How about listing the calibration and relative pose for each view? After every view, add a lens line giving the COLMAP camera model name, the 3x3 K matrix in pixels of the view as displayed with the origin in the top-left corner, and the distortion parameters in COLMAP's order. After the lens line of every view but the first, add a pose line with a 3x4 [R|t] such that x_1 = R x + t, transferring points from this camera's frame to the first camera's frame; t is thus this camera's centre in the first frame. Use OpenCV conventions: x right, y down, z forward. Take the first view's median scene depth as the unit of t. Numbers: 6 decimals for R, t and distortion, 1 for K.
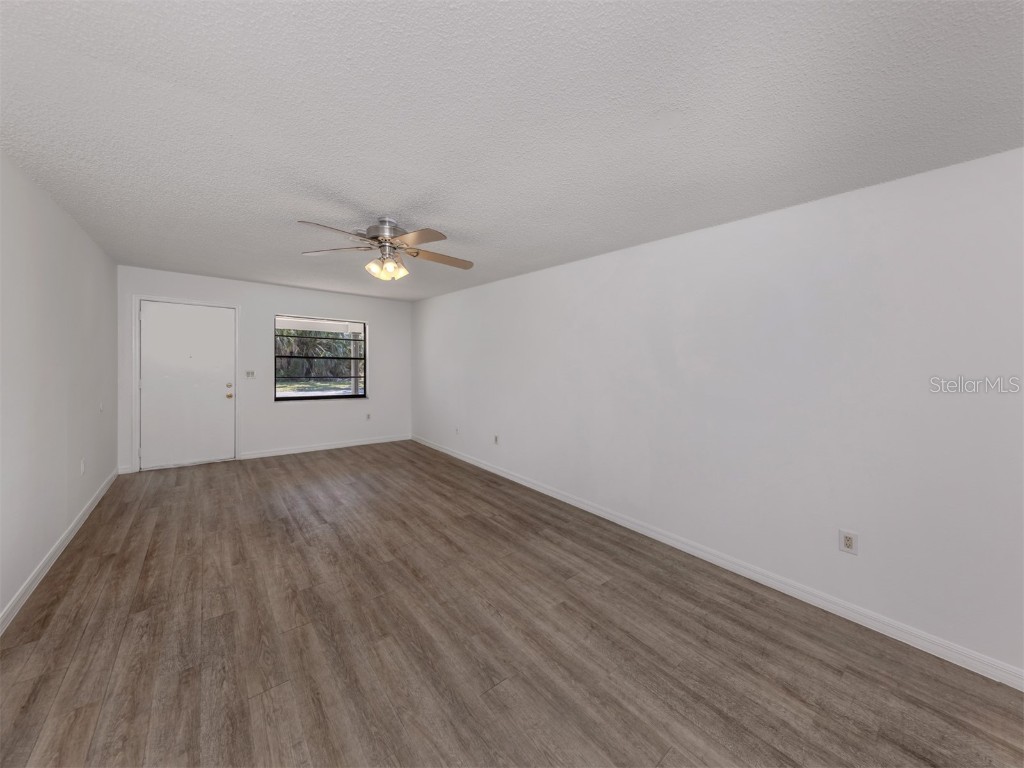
lens RADIAL K [[368.2, 0, 507.6], [0, 368.2, 380.3], [0, 0, 1]] dist [0.006233, -0.000752]
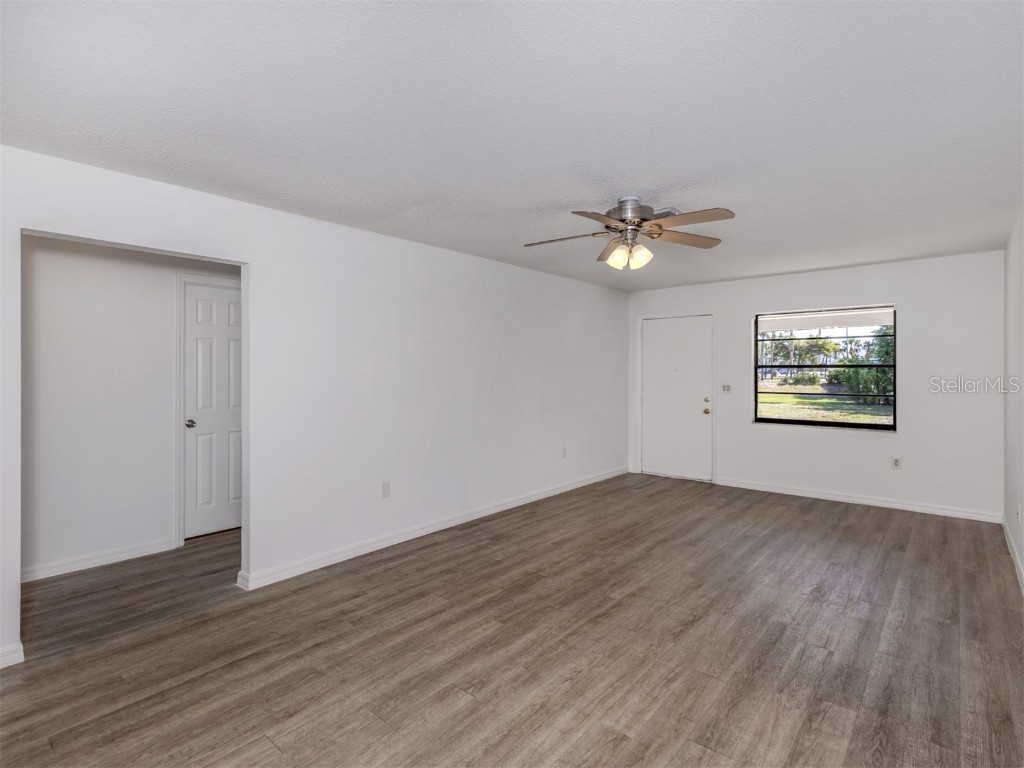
lens RADIAL K [[522.0, 0, 495.0], [0, 522.0, 405.7], [0, 0, 1]] dist [0.009413, -0.000416]
pose [[0.164196, 0.039804, -0.985624, 0.861945], [-0.041619, 0.998575, 0.033394, 0.013456], [0.985549, 0.035538, 0.165619, 0.538126]]
